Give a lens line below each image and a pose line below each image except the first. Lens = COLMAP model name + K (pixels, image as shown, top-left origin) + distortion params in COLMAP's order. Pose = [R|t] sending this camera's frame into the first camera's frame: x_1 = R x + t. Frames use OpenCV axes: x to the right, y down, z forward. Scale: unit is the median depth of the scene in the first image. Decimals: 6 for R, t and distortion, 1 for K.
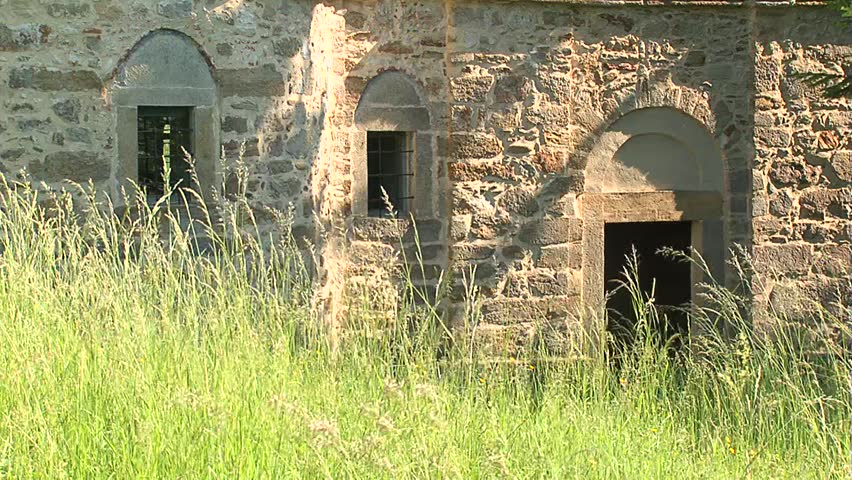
lens RADIAL K [[1739.9, 0, 426.0], [0, 1739.9, 240.0], [0, 0, 1]] dist [0.061608, 0.353836]
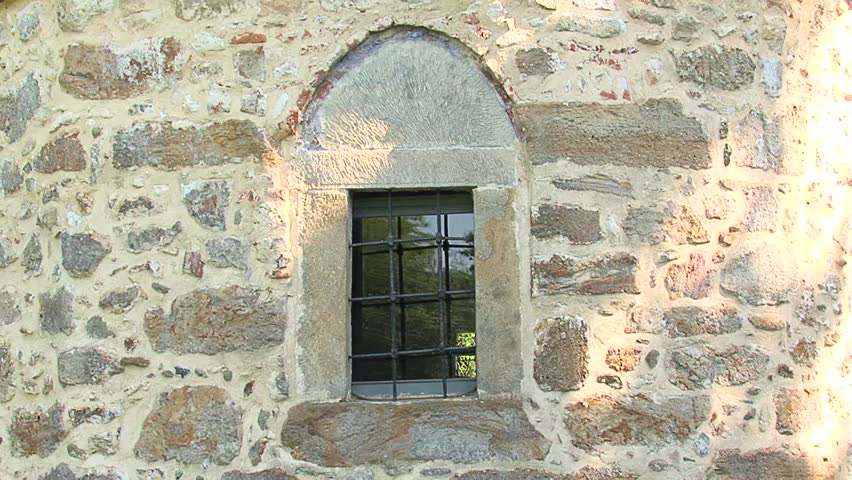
lens RADIAL K [[1739.9, 0, 426.0], [0, 1739.9, 240.0], [0, 0, 1]] dist [0.061608, 0.353836]
pose [[0.877125, -0.059360, -0.476580, 0.079858], [-0.013250, 0.988964, -0.147566, 0.006472], [0.480080, 0.135748, 0.866658, 0.611622]]
